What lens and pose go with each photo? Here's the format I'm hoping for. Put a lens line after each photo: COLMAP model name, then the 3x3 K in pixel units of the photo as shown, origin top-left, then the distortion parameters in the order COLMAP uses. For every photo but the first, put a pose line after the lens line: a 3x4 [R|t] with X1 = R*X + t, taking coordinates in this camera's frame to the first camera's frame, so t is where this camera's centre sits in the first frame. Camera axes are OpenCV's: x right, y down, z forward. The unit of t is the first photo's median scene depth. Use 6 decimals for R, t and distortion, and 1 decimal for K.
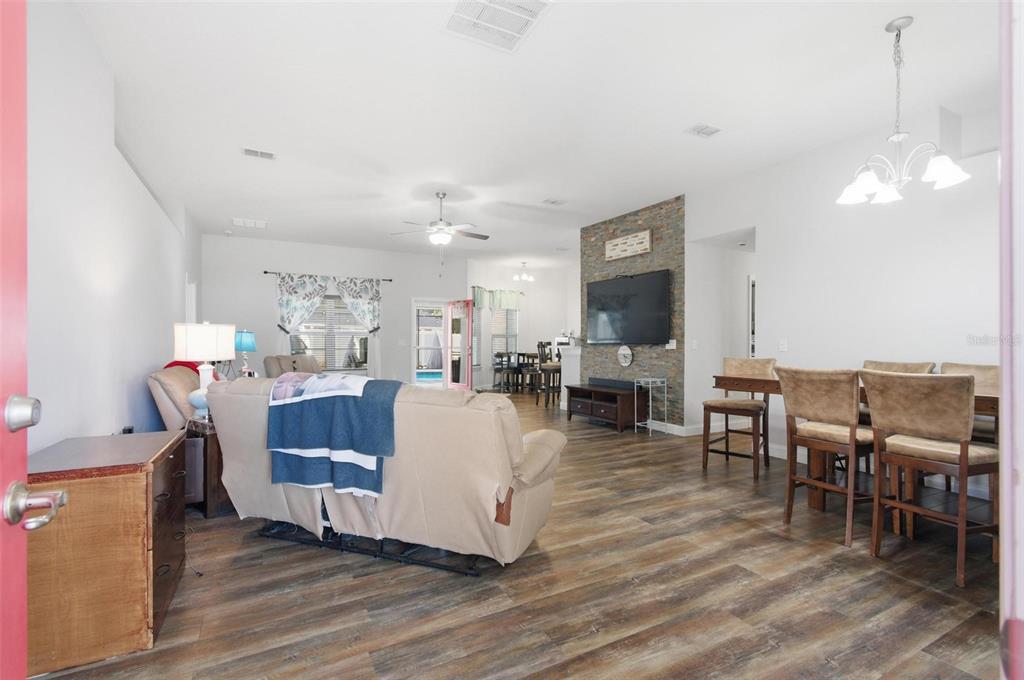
lens RADIAL K [[469.1, 0, 479.8], [0, 469.1, 349.3], [0, 0, 1]] dist [0.005597, 0.004039]
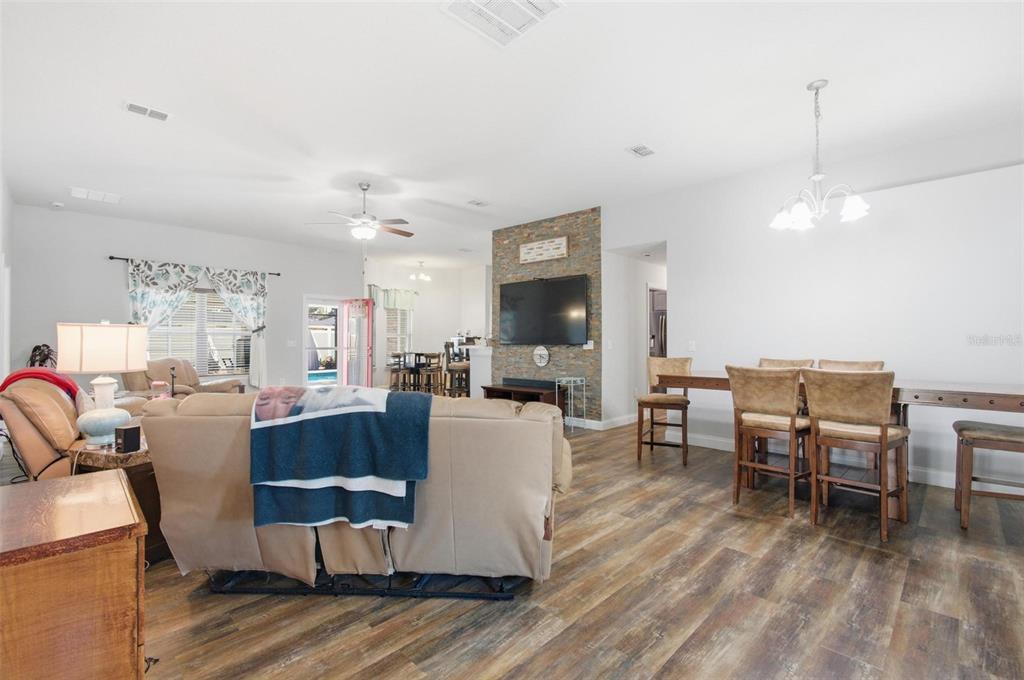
lens RADIAL K [[469.1, 0, 490.6], [0, 469.1, 341.6], [0, 0, 1]] dist [0.005597, 0.004039]
pose [[0.952416, -0.004504, 0.304768, -0.289772], [0.008540, 0.999893, -0.011912, -0.015219], [-0.304681, 0.013948, 0.952352, 0.104552]]
